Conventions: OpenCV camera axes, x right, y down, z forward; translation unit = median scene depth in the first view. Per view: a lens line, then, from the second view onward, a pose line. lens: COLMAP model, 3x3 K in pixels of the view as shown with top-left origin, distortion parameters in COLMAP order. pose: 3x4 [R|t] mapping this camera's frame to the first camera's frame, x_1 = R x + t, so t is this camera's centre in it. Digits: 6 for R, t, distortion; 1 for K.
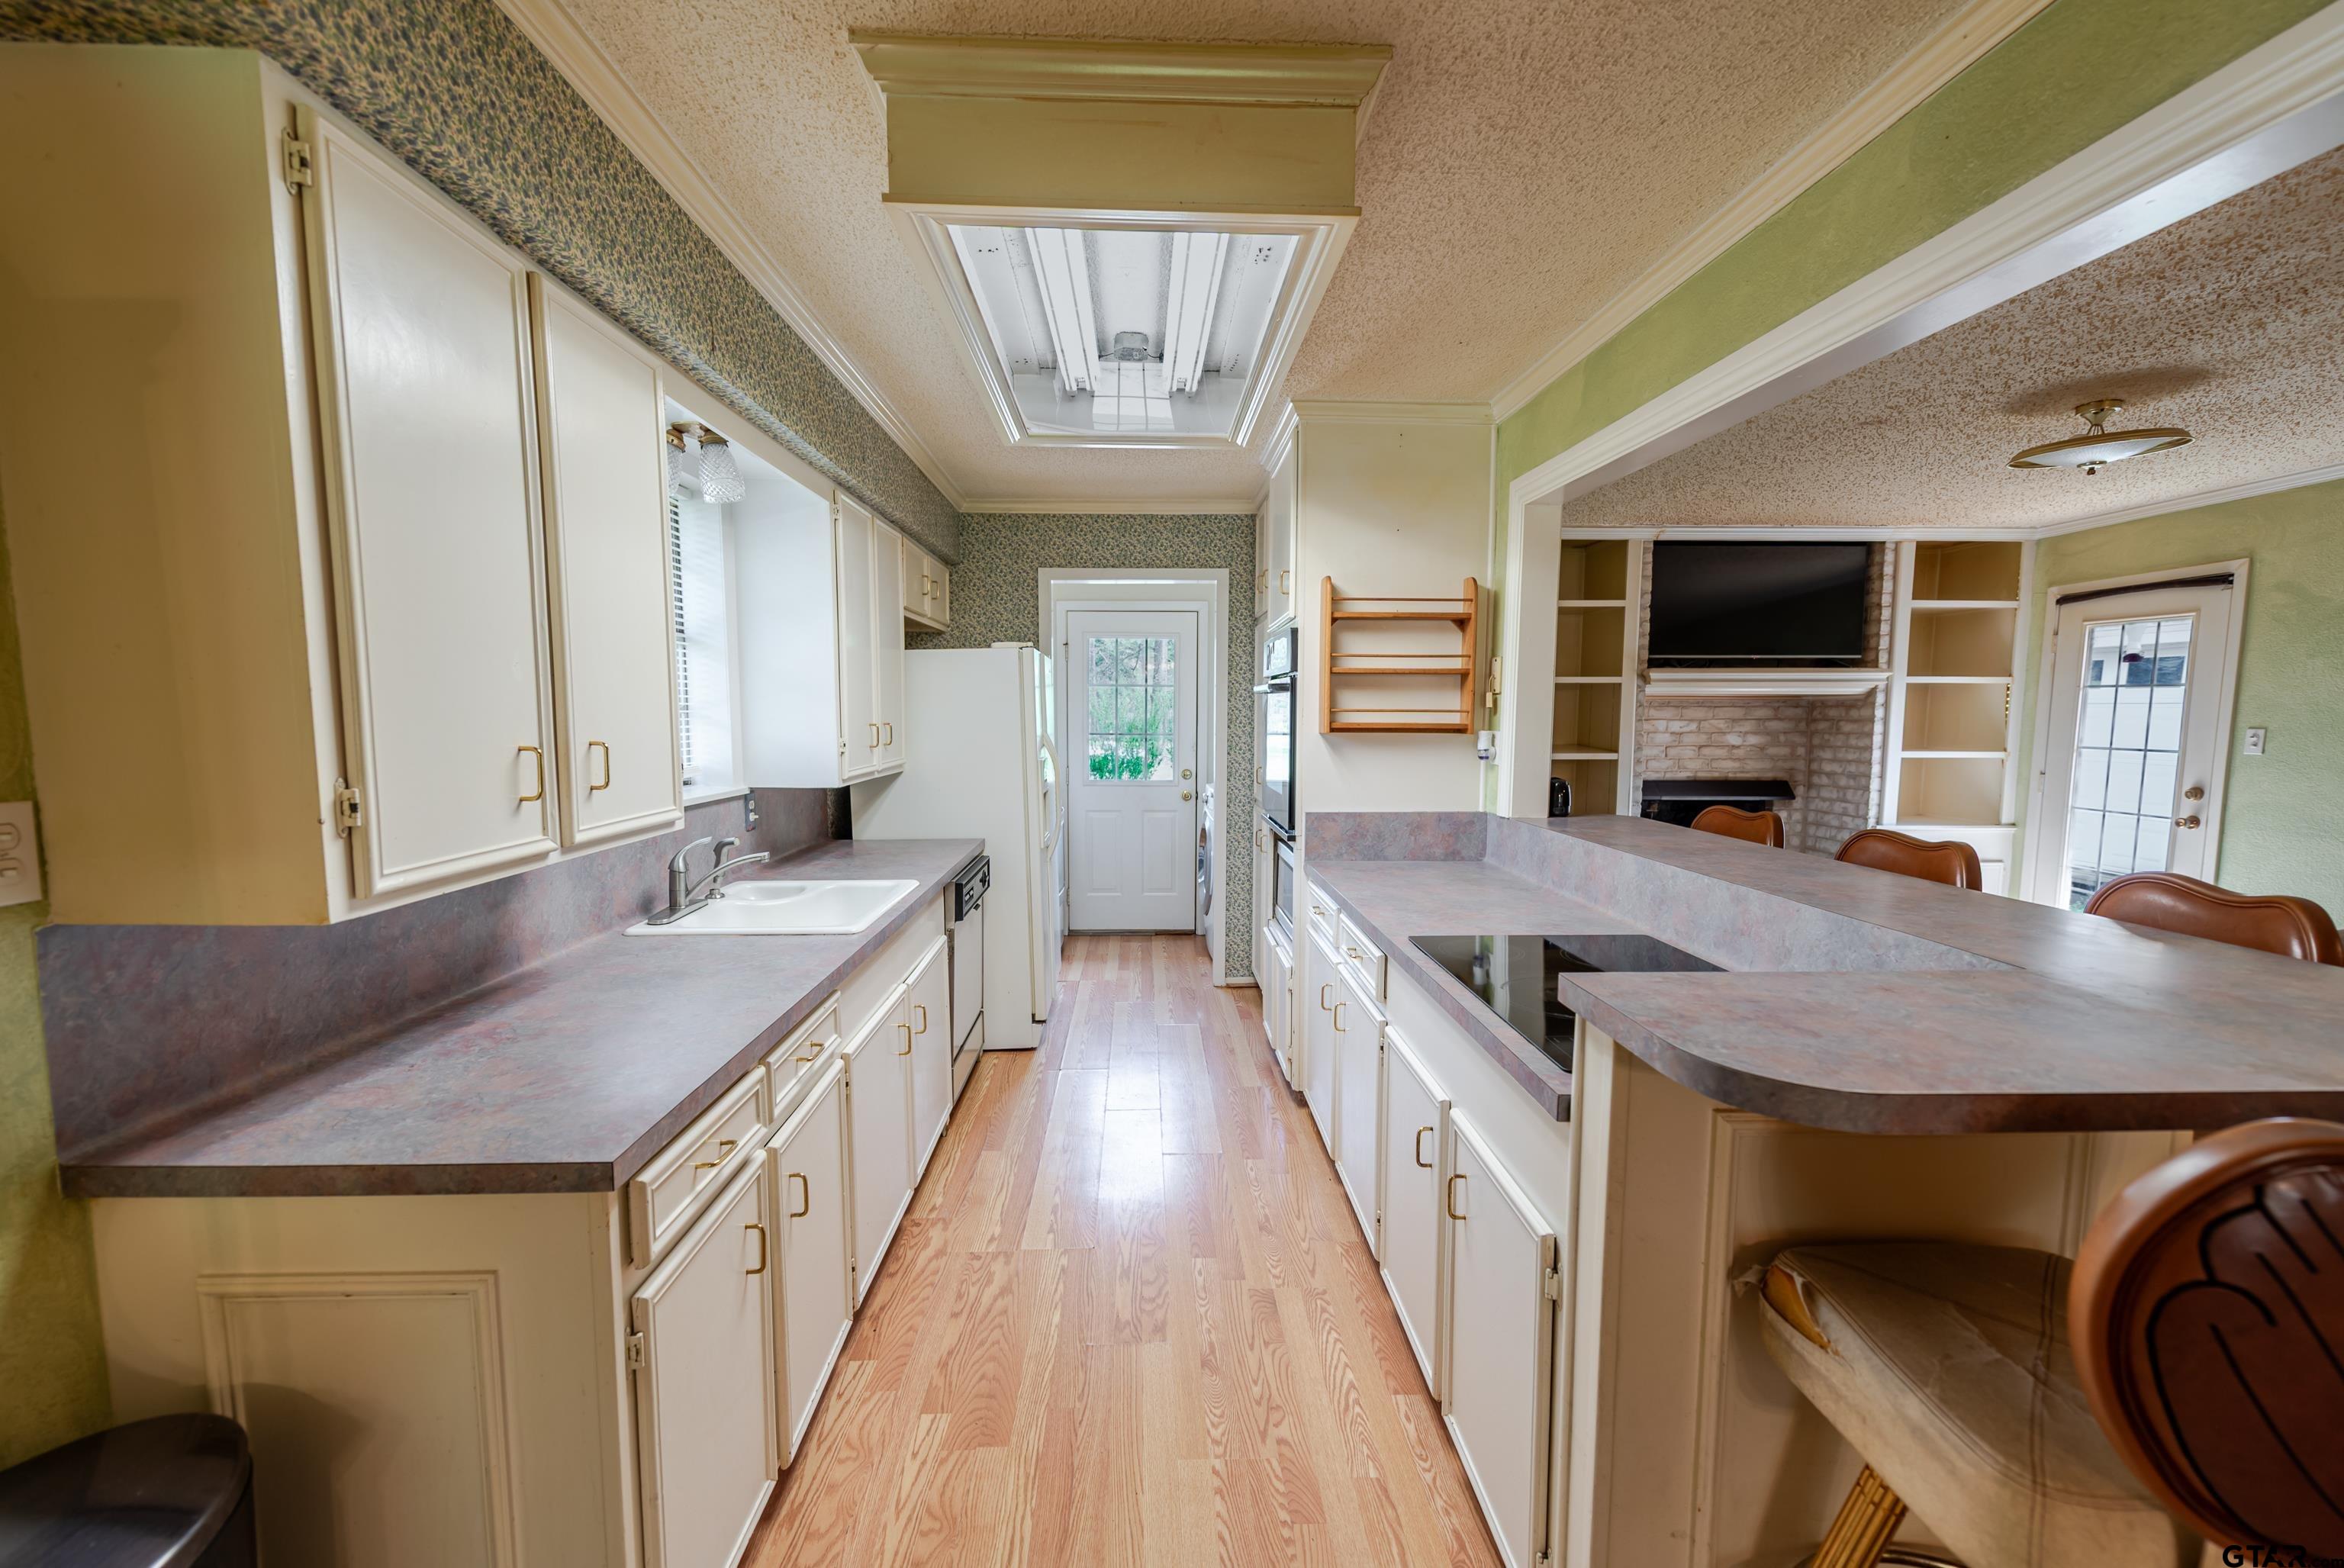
lens RADIAL K [[918.3, 0, 1162.0], [0, 918.3, 796.6], [0, 0, 1]] dist [0.011424, -0.002522]
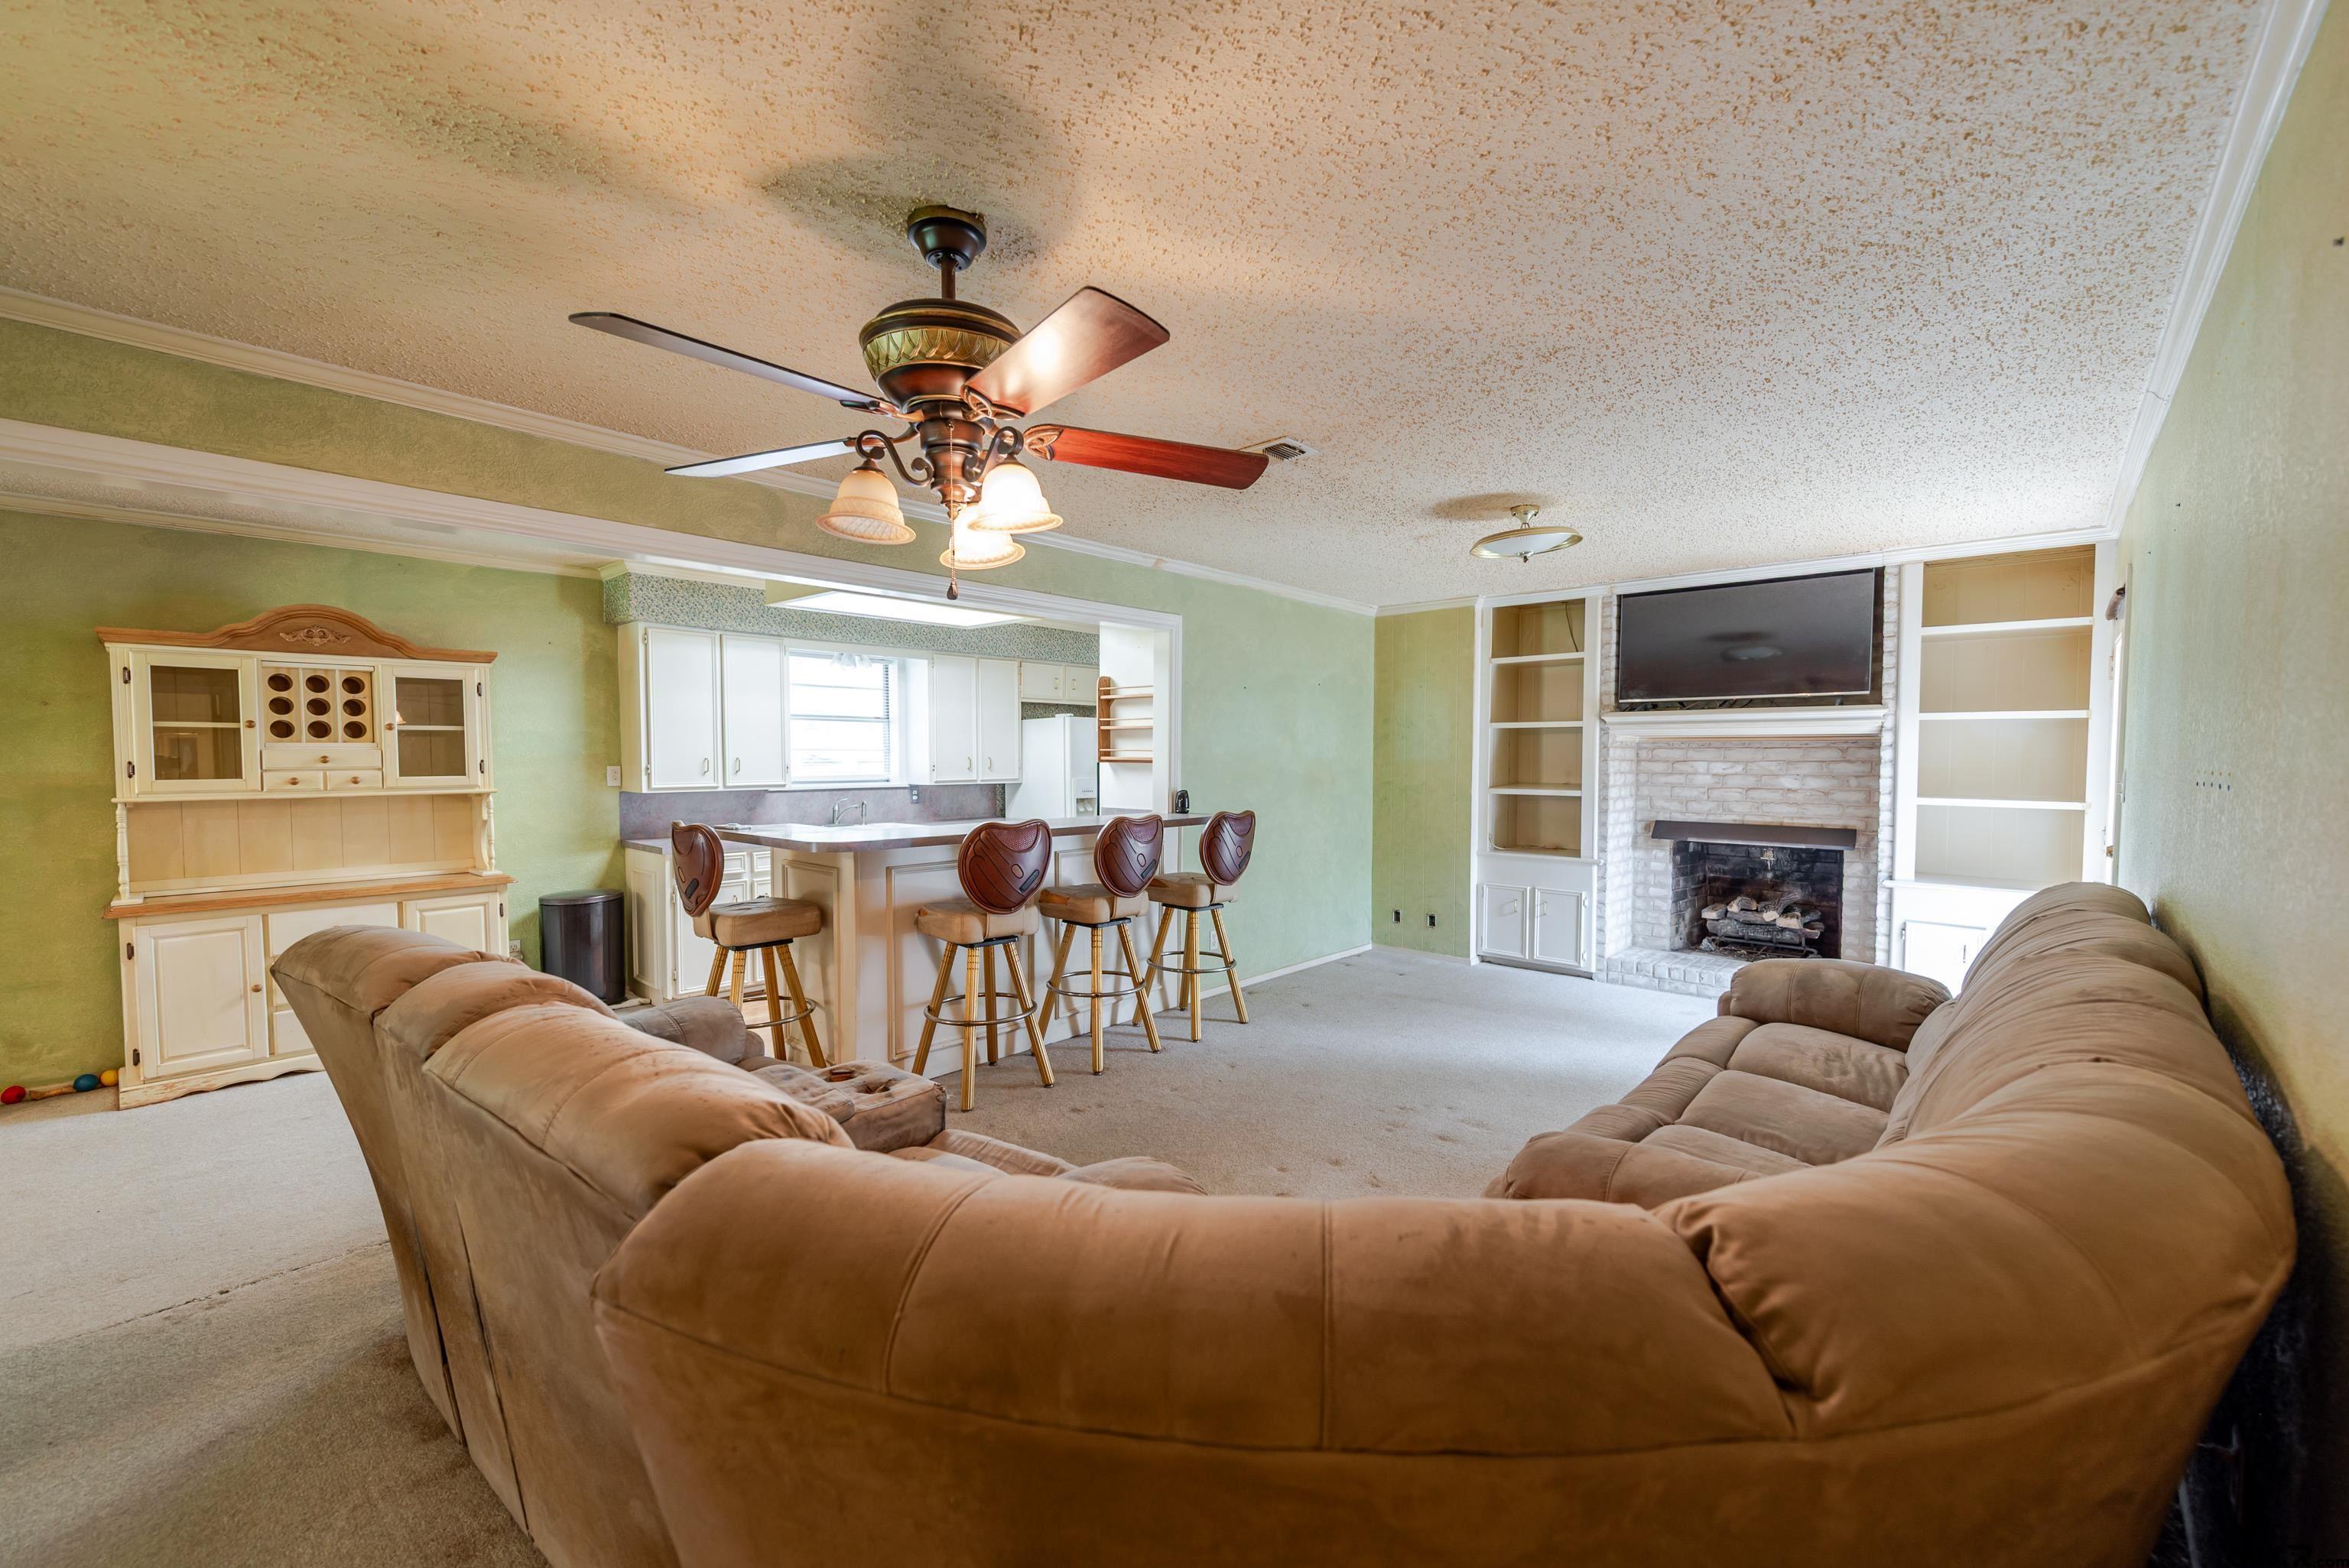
lens RADIAL K [[920.2, 0, 1182.5], [0, 920.2, 789.8], [0, 0, 1]] dist [0.011424, -0.002522]
pose [[0.731823, 0.027651, -0.680934, 1.265930], [-0.066216, 0.997334, -0.030665, 0.023817], [0.678270, 0.067530, 0.731703, -0.169783]]
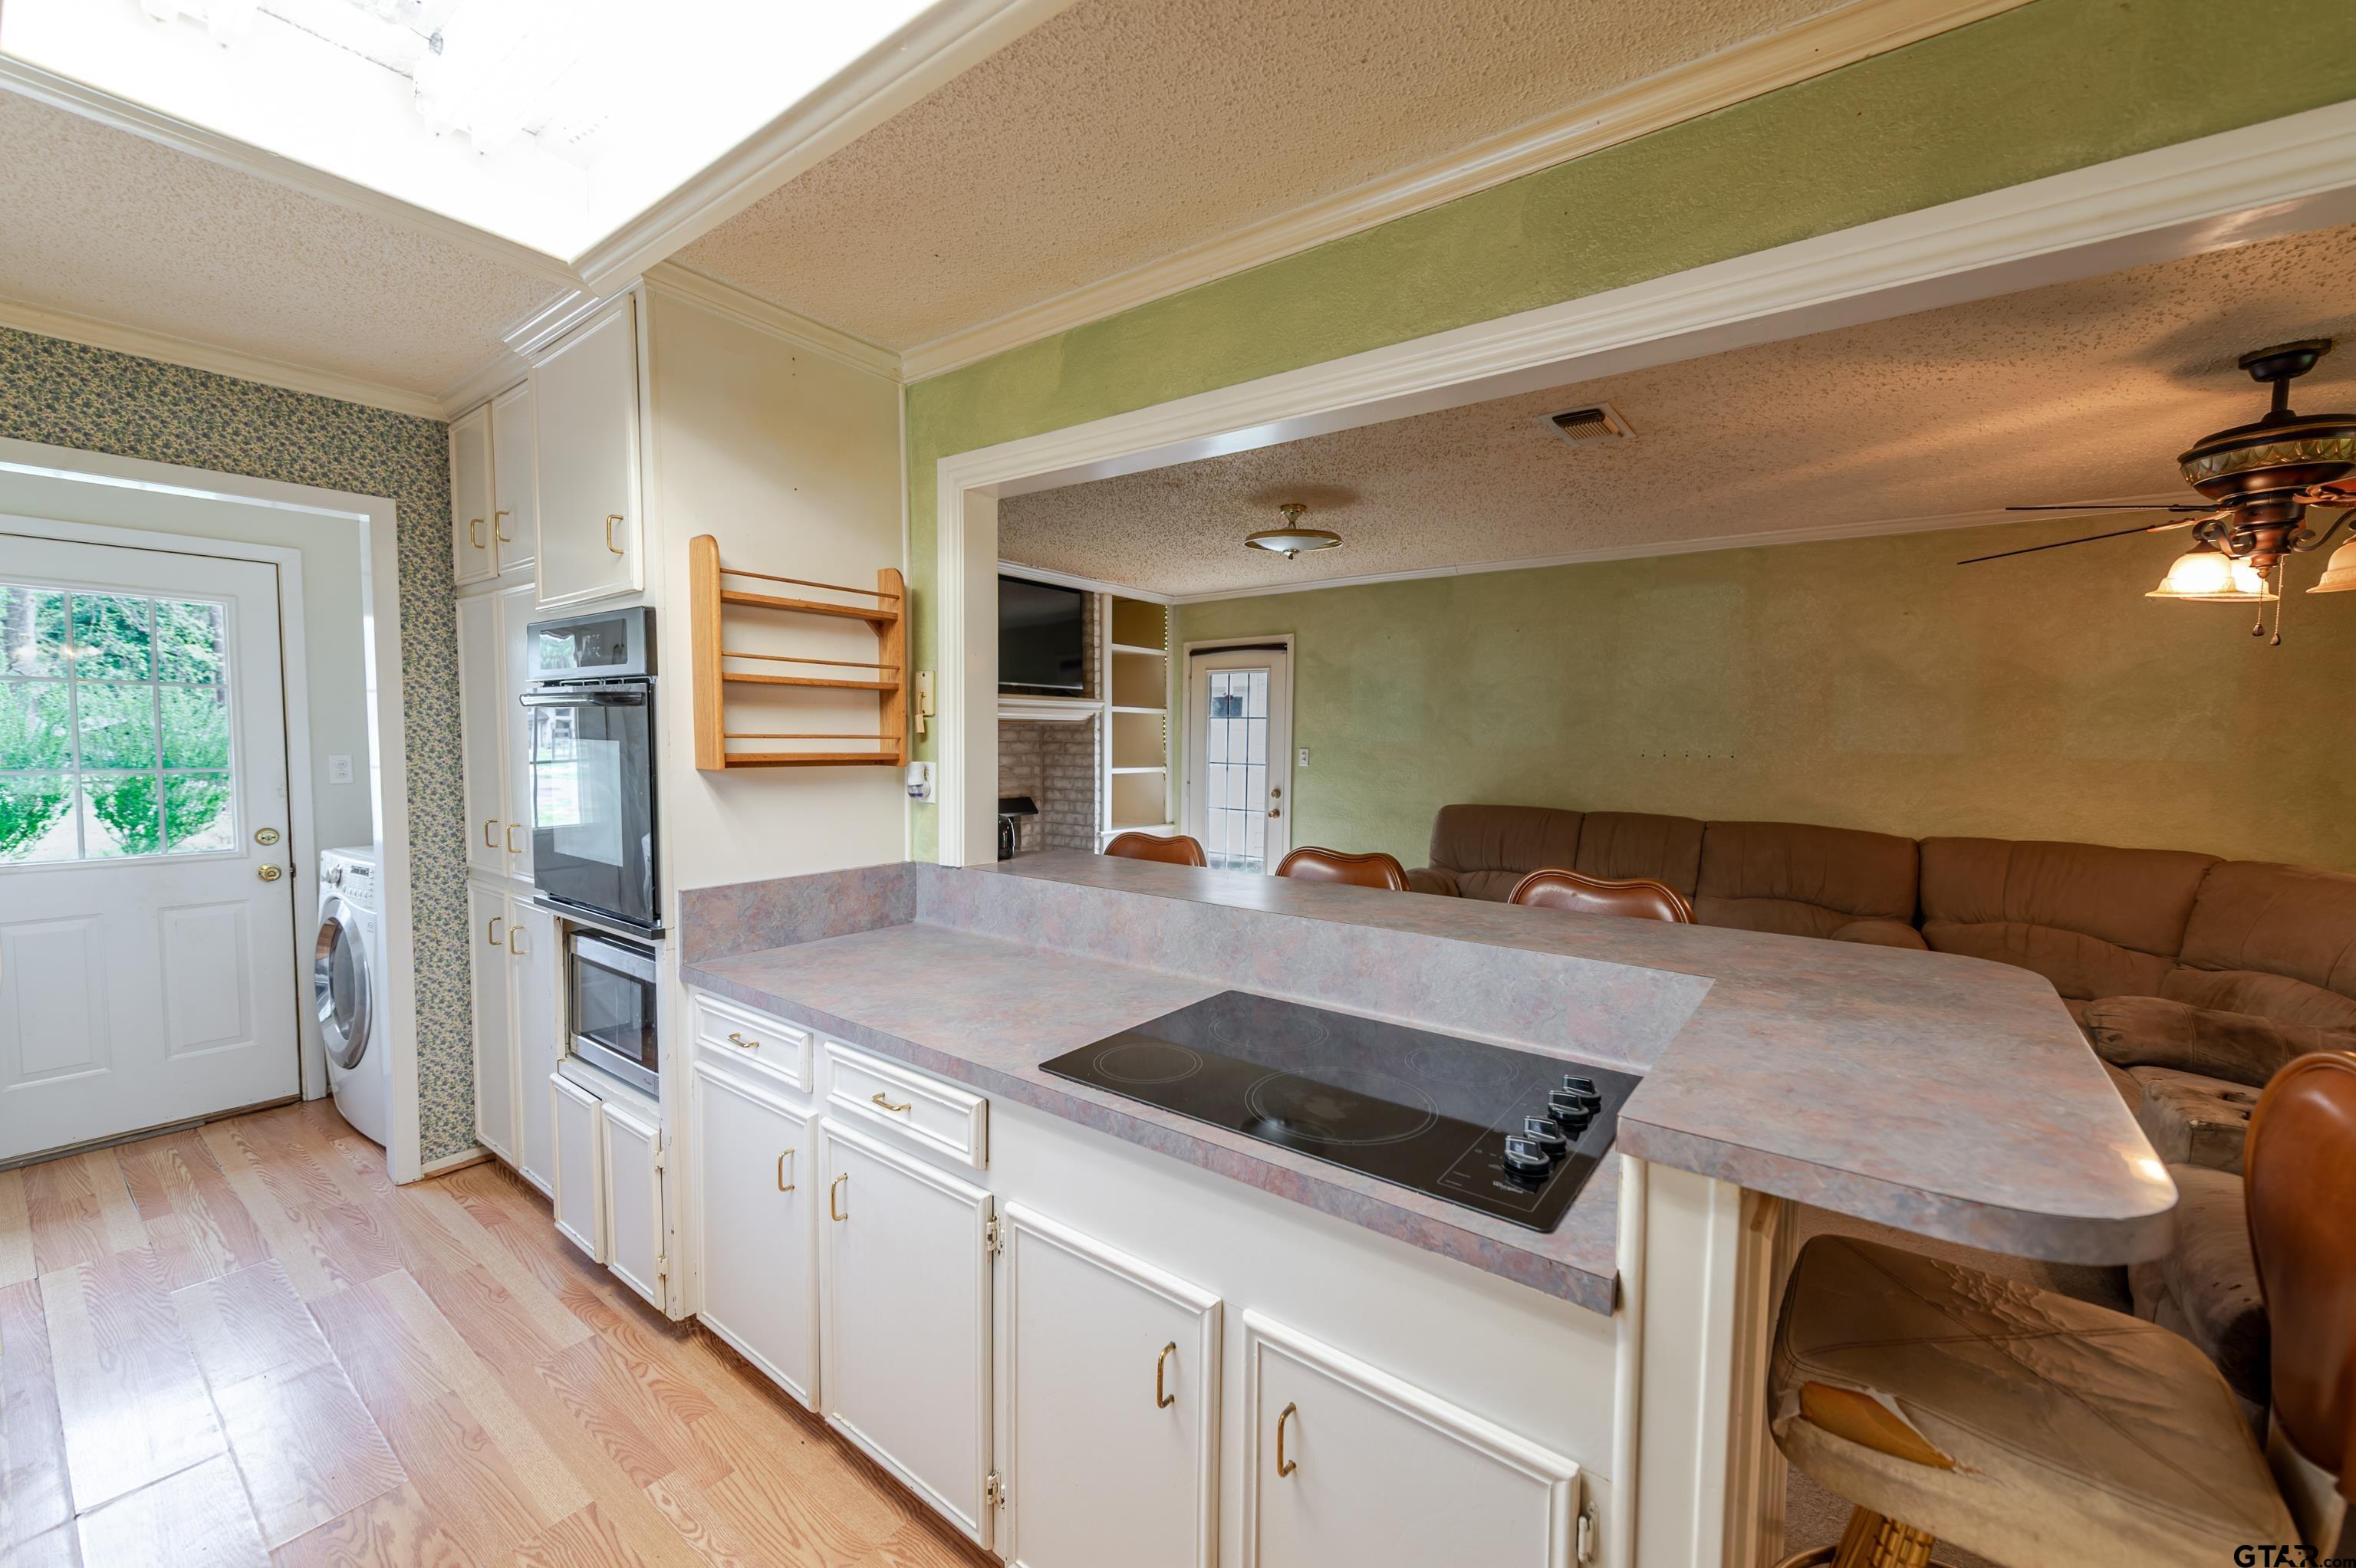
lens RADIAL K [[922.9, 0, 1176.7], [0, 922.9, 790.1], [0, 0, 1]] dist [0.011424, -0.002522]
pose [[0.626291, -0.043815, 0.778357, -0.113053], [0.064860, 0.997886, 0.003984, -0.029252], [-0.776886, 0.047989, 0.627809, 0.264341]]
